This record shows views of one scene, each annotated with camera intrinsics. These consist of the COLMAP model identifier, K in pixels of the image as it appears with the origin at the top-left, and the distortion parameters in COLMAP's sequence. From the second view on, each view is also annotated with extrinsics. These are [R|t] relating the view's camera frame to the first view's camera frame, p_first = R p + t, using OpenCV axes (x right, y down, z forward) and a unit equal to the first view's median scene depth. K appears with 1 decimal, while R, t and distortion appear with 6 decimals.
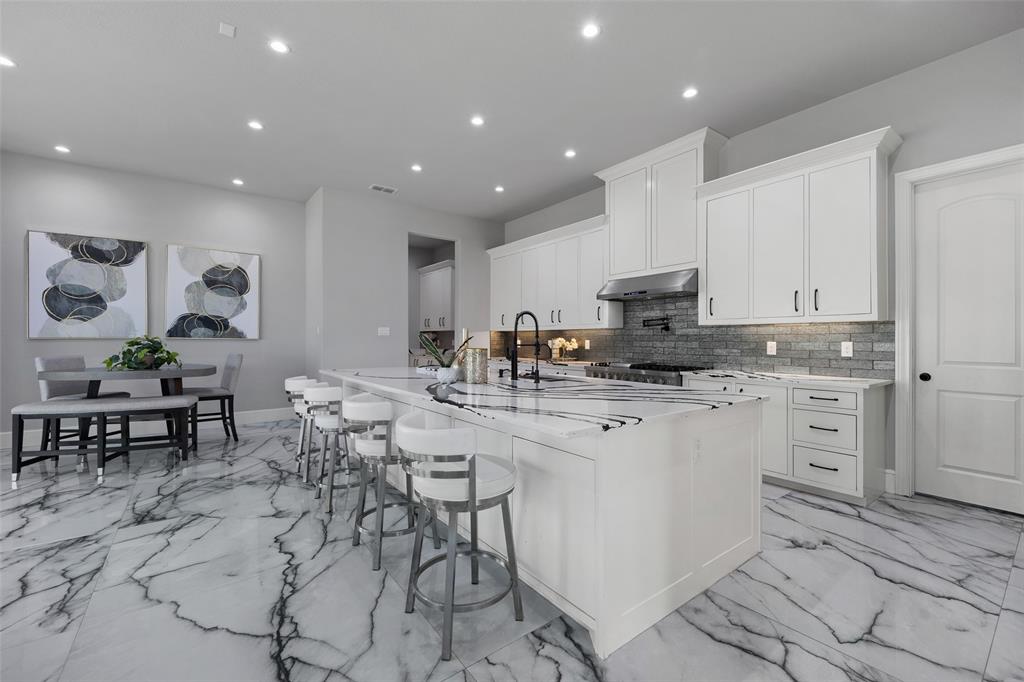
lens RADIAL K [[421.5, 0, 489.3], [0, 421.5, 334.5], [0, 0, 1]] dist [-0.011355, -0.002547]
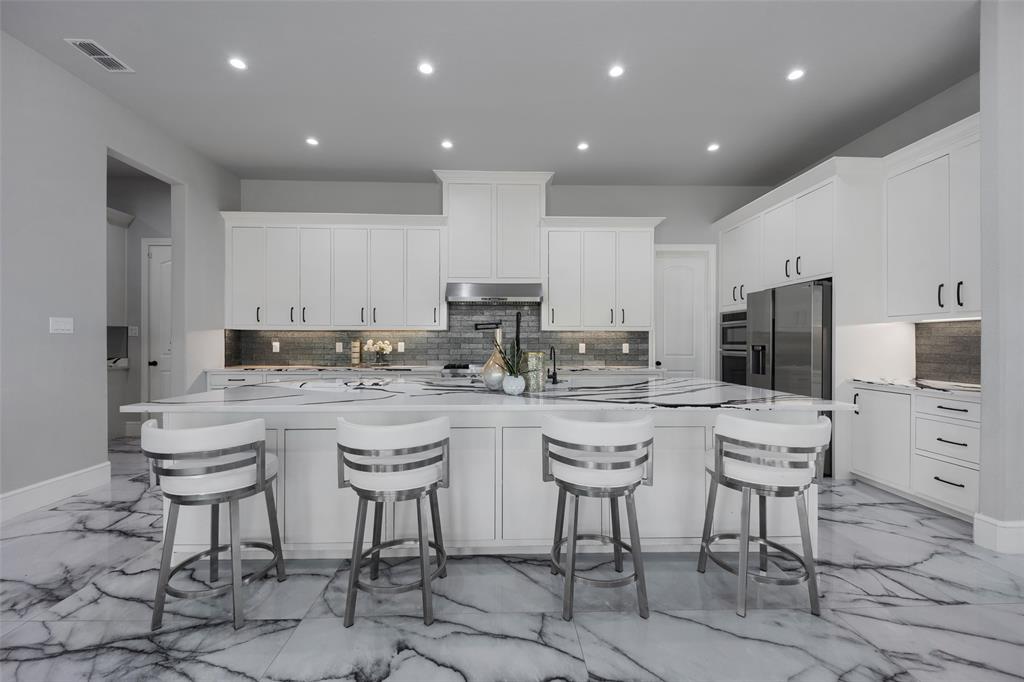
lens RADIAL K [[421.5, 0, 504.6], [0, 421.5, 345.5], [0, 0, 1]] dist [-0.011355, -0.002547]
pose [[0.548937, -0.005807, 0.835844, -0.592844], [-0.013094, 0.999793, 0.015546, 0.004424], [-0.835761, -0.019478, 0.548747, 0.411298]]
